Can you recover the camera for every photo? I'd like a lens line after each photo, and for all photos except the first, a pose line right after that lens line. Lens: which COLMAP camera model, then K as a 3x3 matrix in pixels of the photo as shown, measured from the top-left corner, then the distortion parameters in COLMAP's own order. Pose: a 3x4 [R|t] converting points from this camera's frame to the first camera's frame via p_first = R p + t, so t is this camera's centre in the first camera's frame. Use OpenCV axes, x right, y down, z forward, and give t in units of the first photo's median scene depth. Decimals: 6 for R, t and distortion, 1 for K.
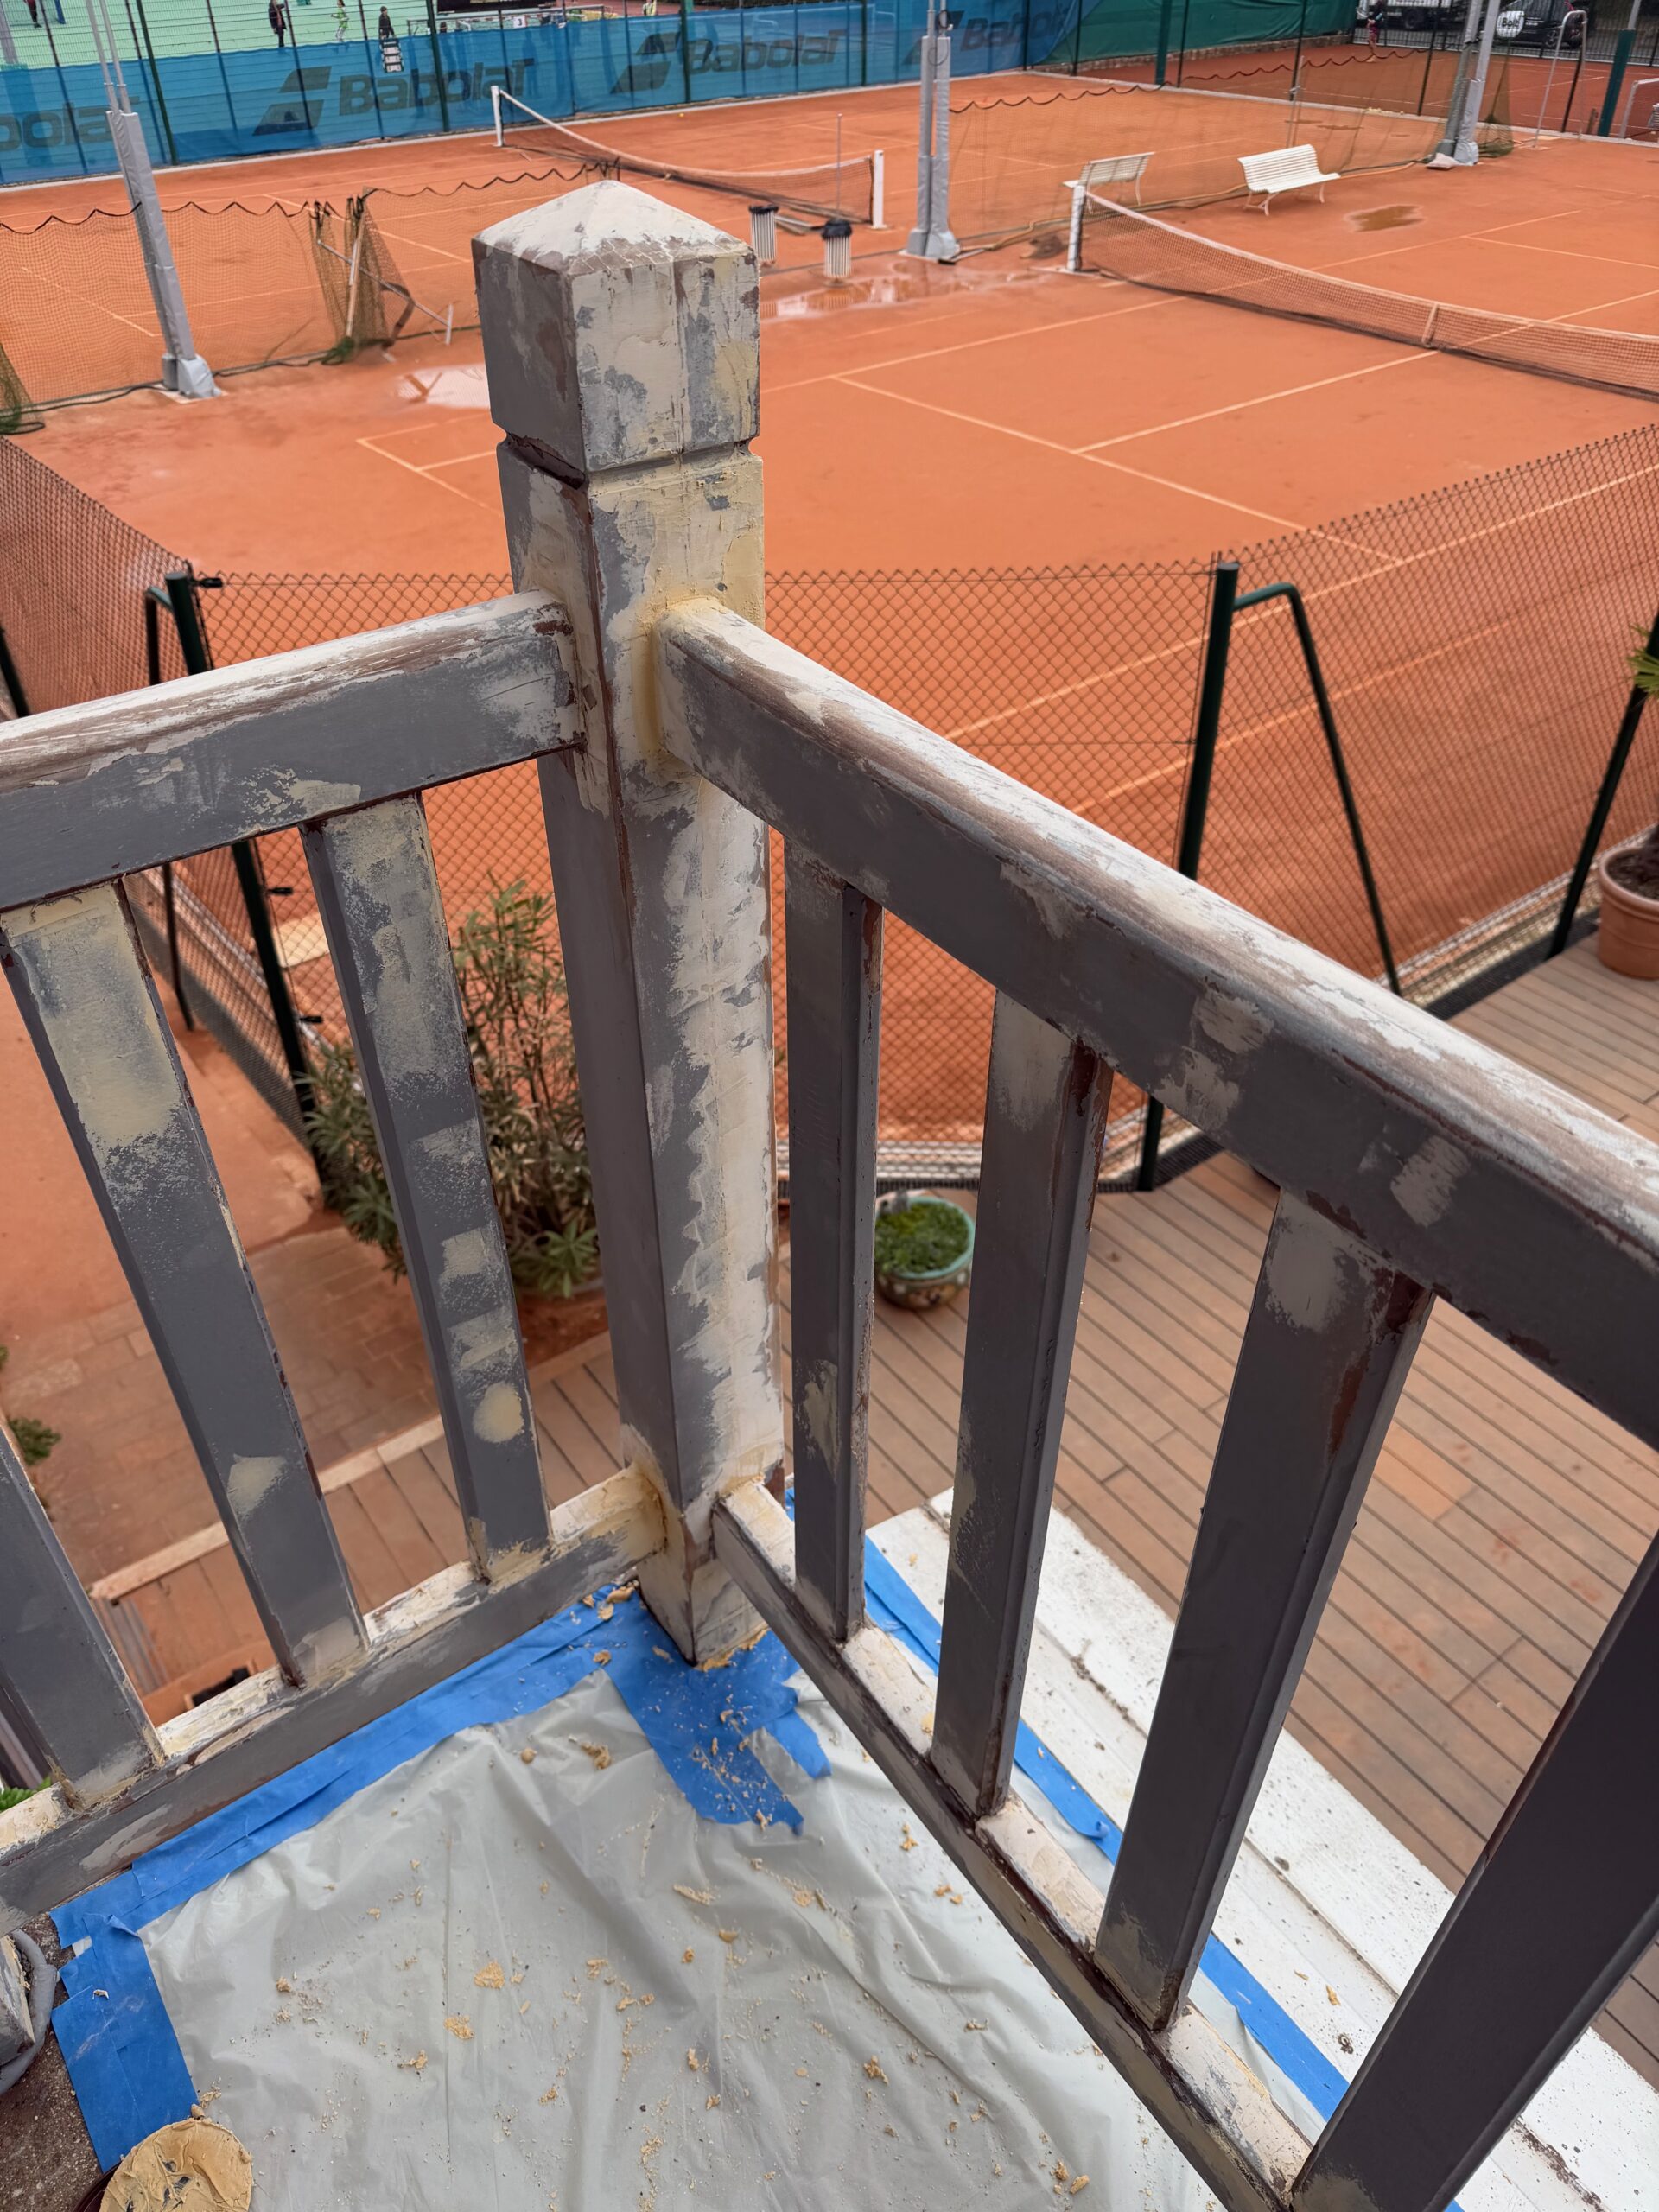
lens RADIAL K [[1575.8, 0, 819.1], [0, 1575.8, 1110.3], [0, 0, 1]] dist [0.036984, -0.065687]
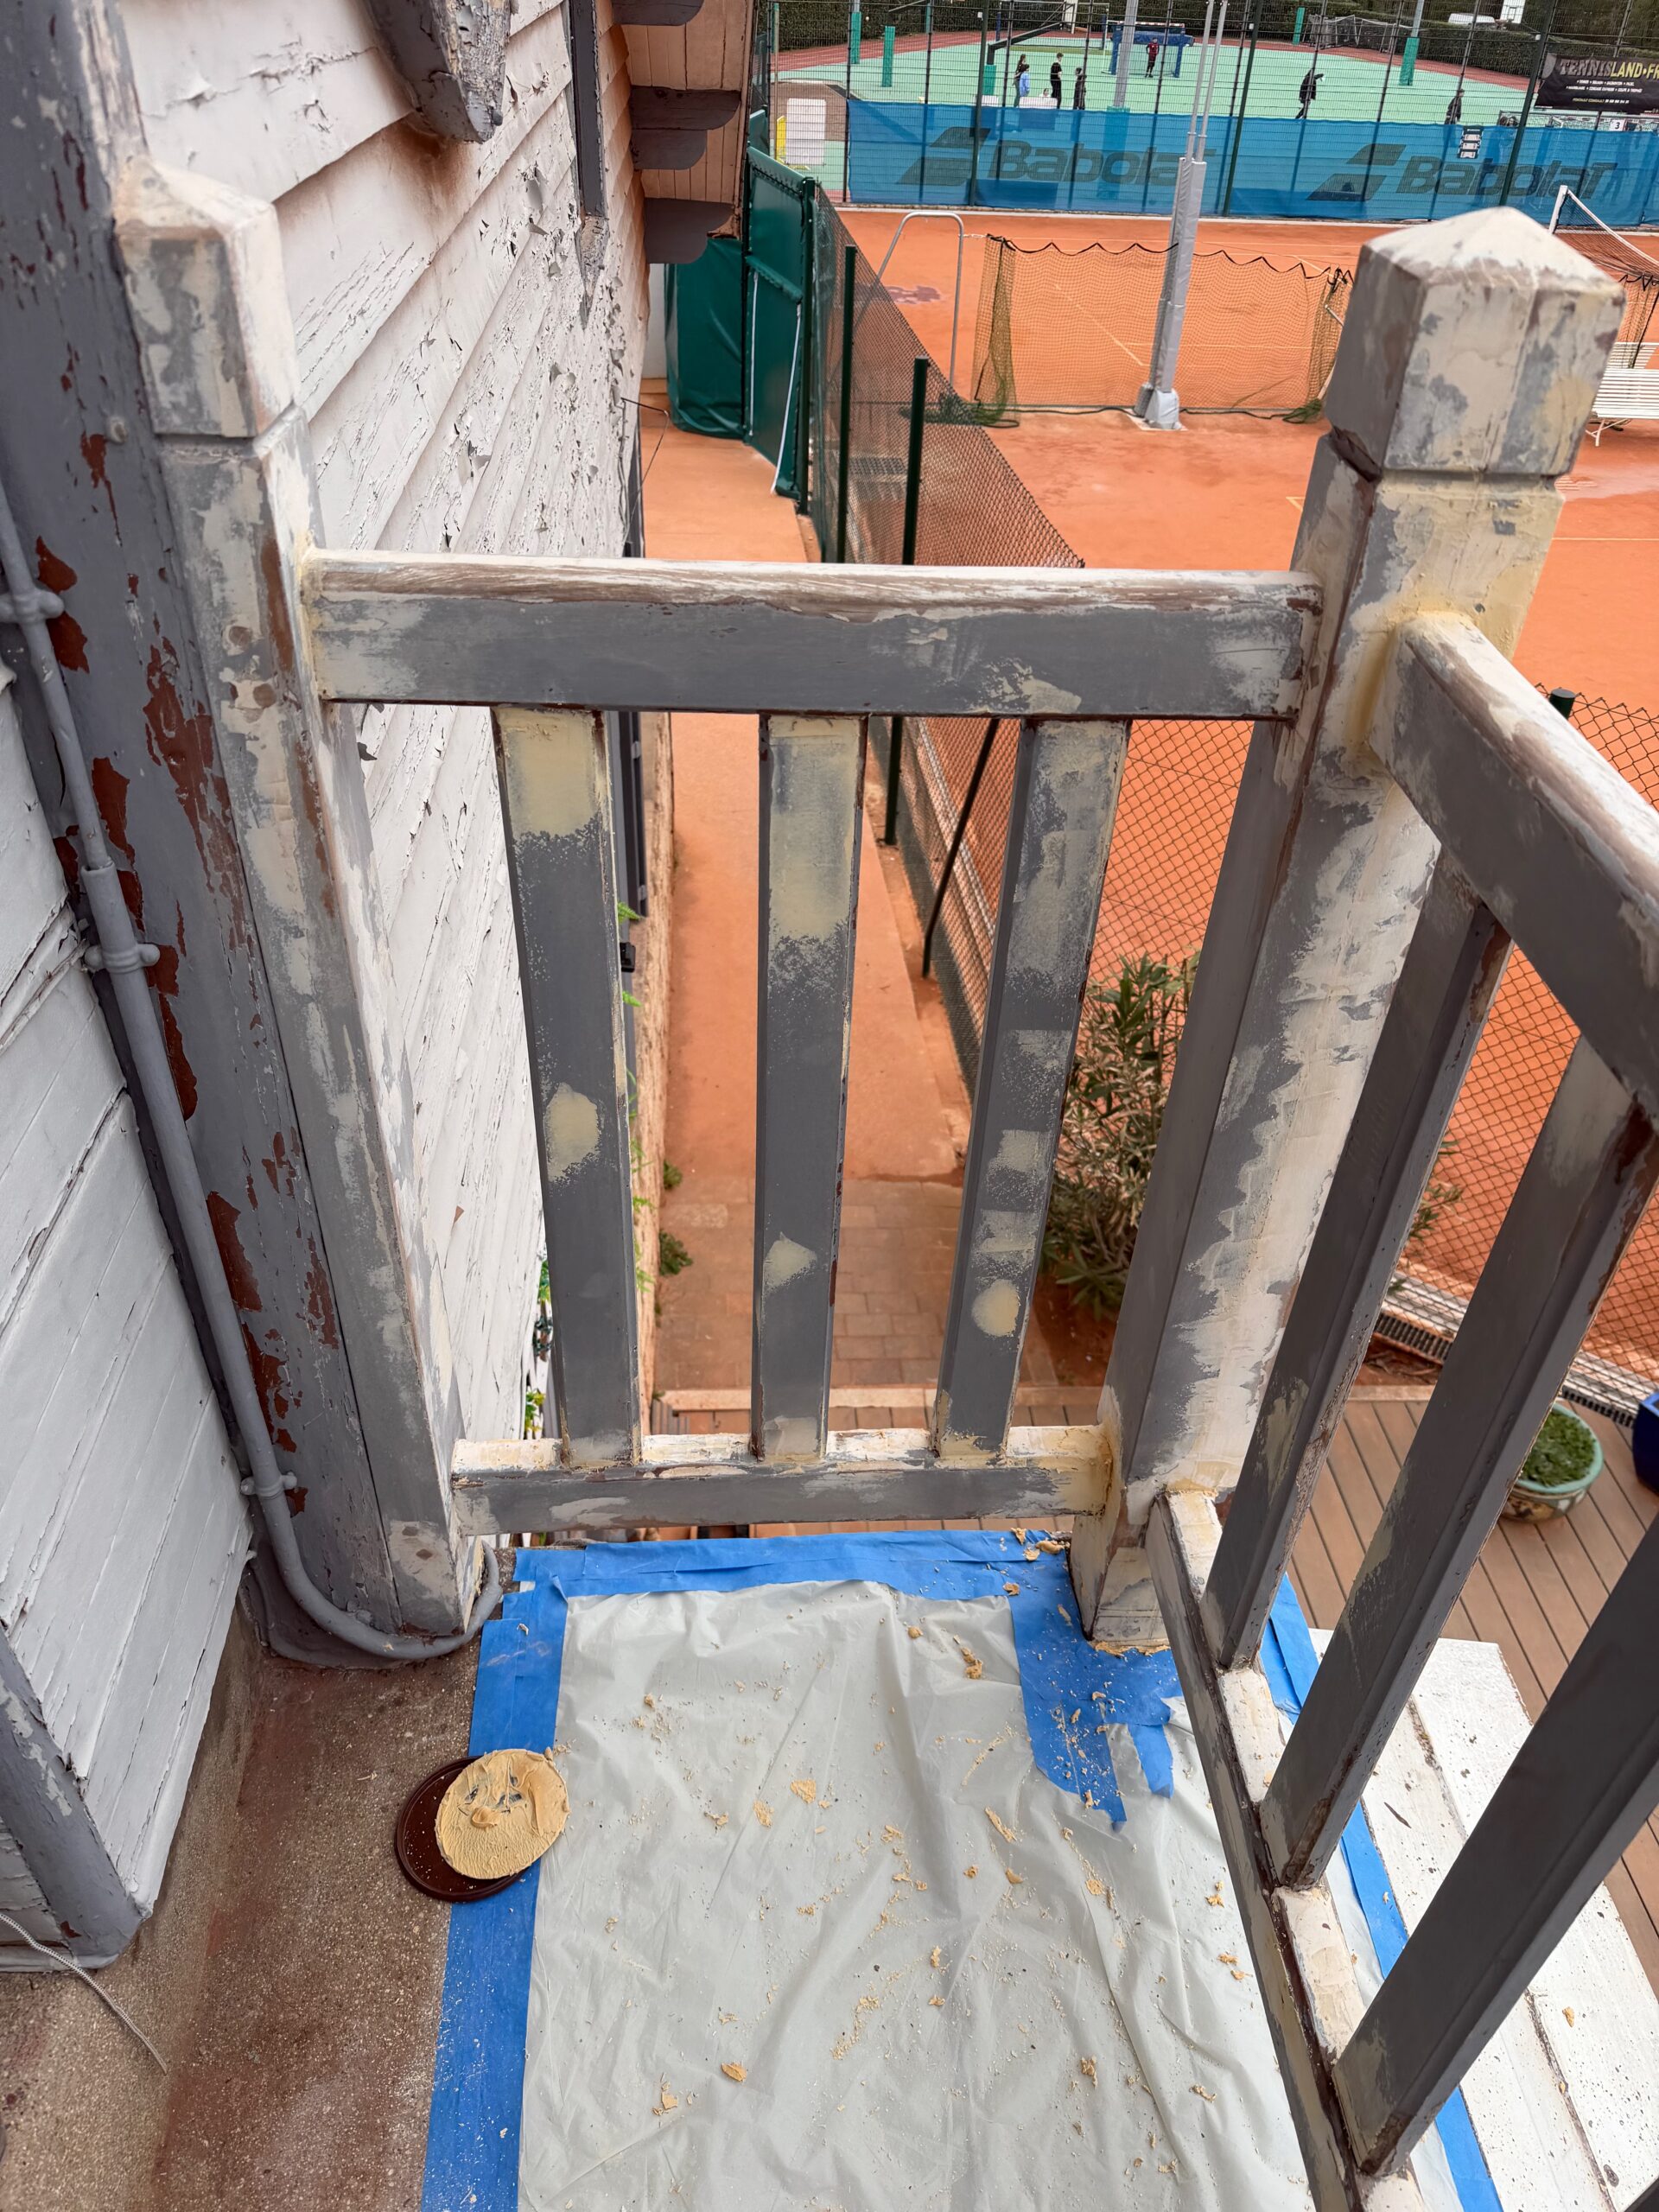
lens RADIAL K [[1575.8, 0, 819.1], [0, 1575.8, 1110.3], [0, 0, 1]] dist [0.036984, -0.065687]
pose [[0.841764, 0.357085, -0.404874, 0.101759], [-0.370694, 0.927547, 0.047363, 0.075469], [0.392452, 0.110216, 0.913145, -0.062891]]
